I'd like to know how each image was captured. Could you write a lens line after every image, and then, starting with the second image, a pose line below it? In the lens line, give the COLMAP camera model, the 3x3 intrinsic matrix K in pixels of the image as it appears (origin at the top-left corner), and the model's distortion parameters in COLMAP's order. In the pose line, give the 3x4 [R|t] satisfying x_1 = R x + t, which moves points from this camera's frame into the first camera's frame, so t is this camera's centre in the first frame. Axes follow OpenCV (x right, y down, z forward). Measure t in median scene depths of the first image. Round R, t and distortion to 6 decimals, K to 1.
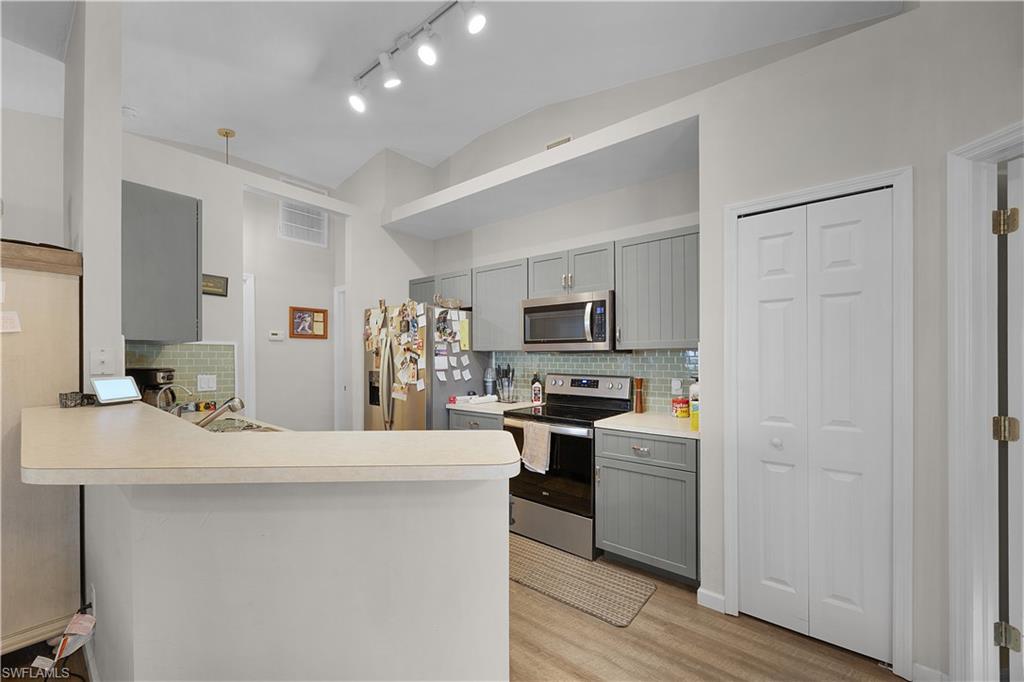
lens RADIAL K [[408.7, 0, 518.5], [0, 408.7, 358.4], [0, 0, 1]] dist [-0.000616, -0.000023]
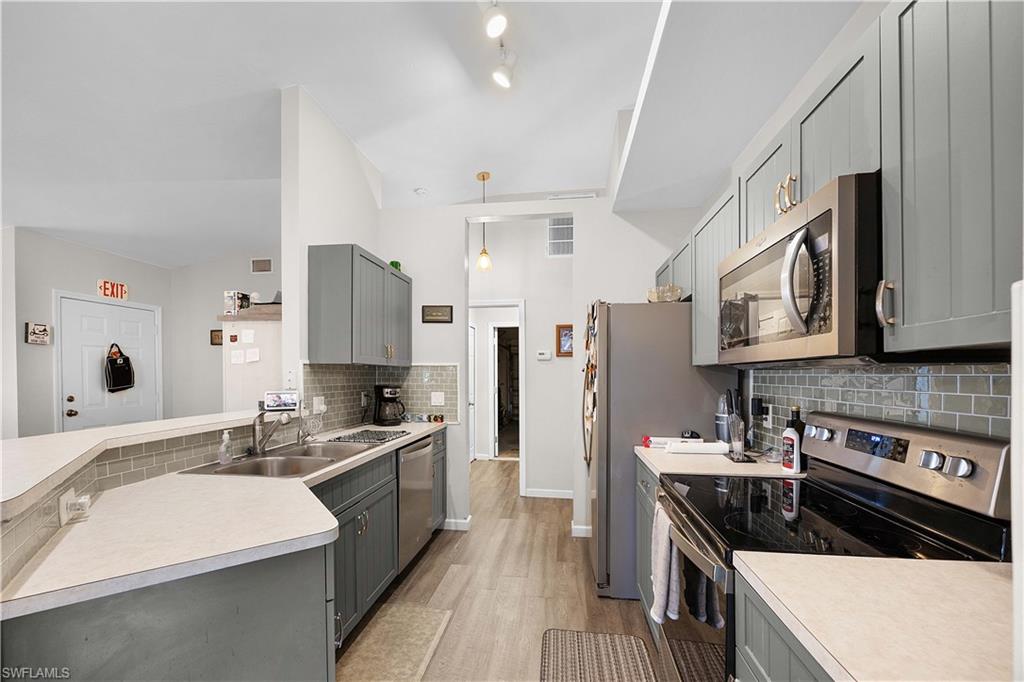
lens RADIAL K [[414.6, 0, 510.0], [0, 414.6, 380.8], [0, 0, 1]] dist [0.000370, 0.000022]
pose [[0.515317, 0.008454, -0.856958, 0.297759], [-0.000481, 0.999954, 0.009575, -0.001617], [0.856999, -0.004522, 0.515297, 0.470957]]
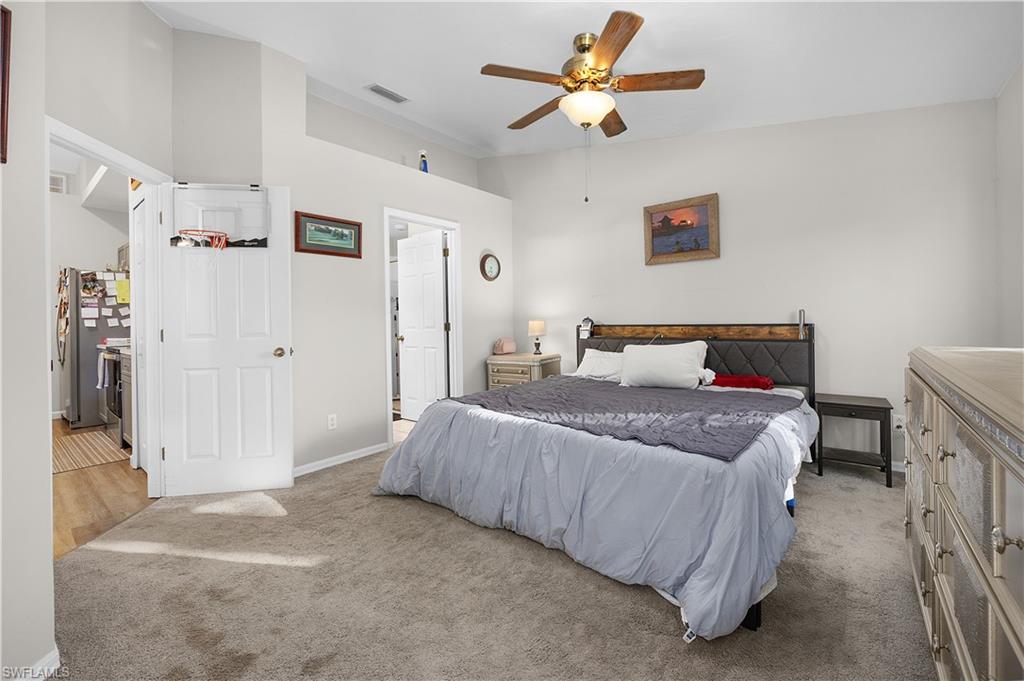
lens RADIAL K [[409.1, 0, 516.5], [0, 409.1, 328.1], [0, 0, 1]] dist [-0.001536, -0.000171]
pose [[0.999918, -0.012246, 0.003667, 1.143959], [0.012239, 0.999923, 0.001952, 0.072217], [-0.003690, -0.001907, 0.999991, -0.302025]]
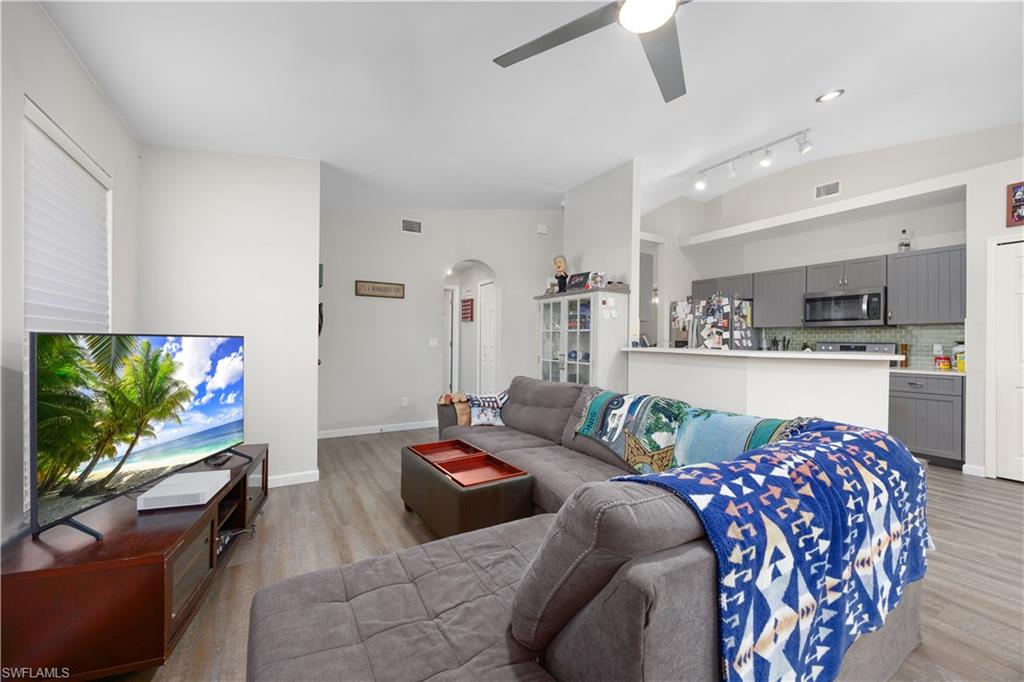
lens RADIAL K [[419.0, 0, 494.9], [0, 419.0, 341.8], [0, 0, 1]] dist [0.001494, 0.000188]
pose [[0.934619, 0.006183, -0.355596, -0.478693], [-0.007474, 0.999970, -0.002256, 0.048059], [0.355571, 0.004766, 0.934637, -0.830598]]
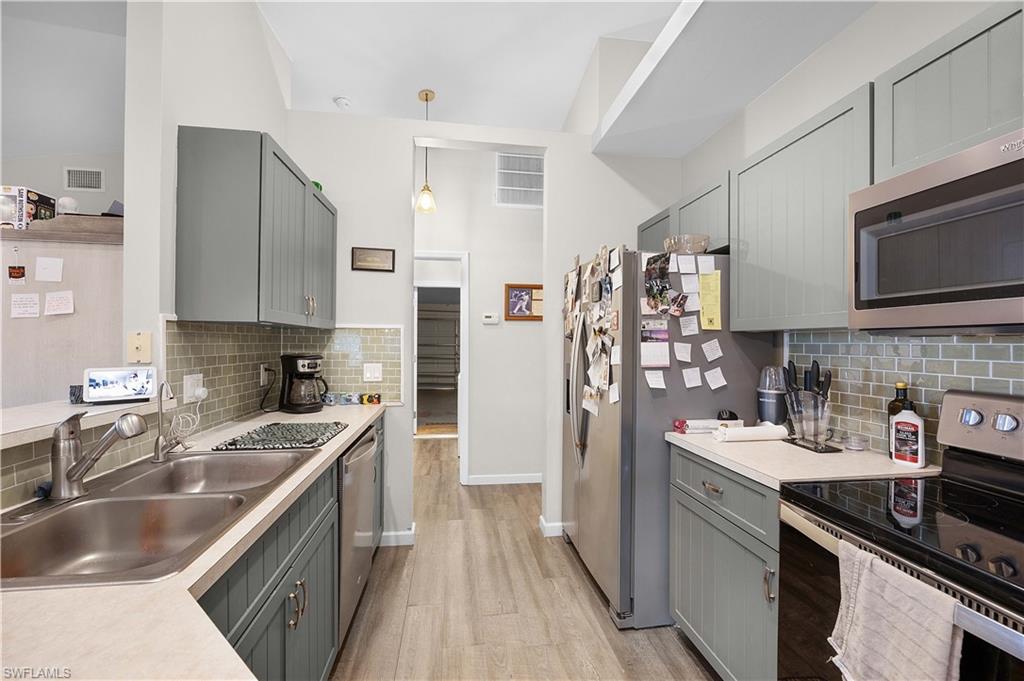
lens RADIAL K [[403.2, 0, 508.6], [0, 403.2, 342.3], [0, 0, 1]] dist [-0.002339, -0.000169]
pose [[0.727306, 0.001532, -0.686312, 0.032809], [-0.005679, 0.999977, -0.003786, -0.001744], [0.686290, 0.006651, 0.727298, 0.475470]]
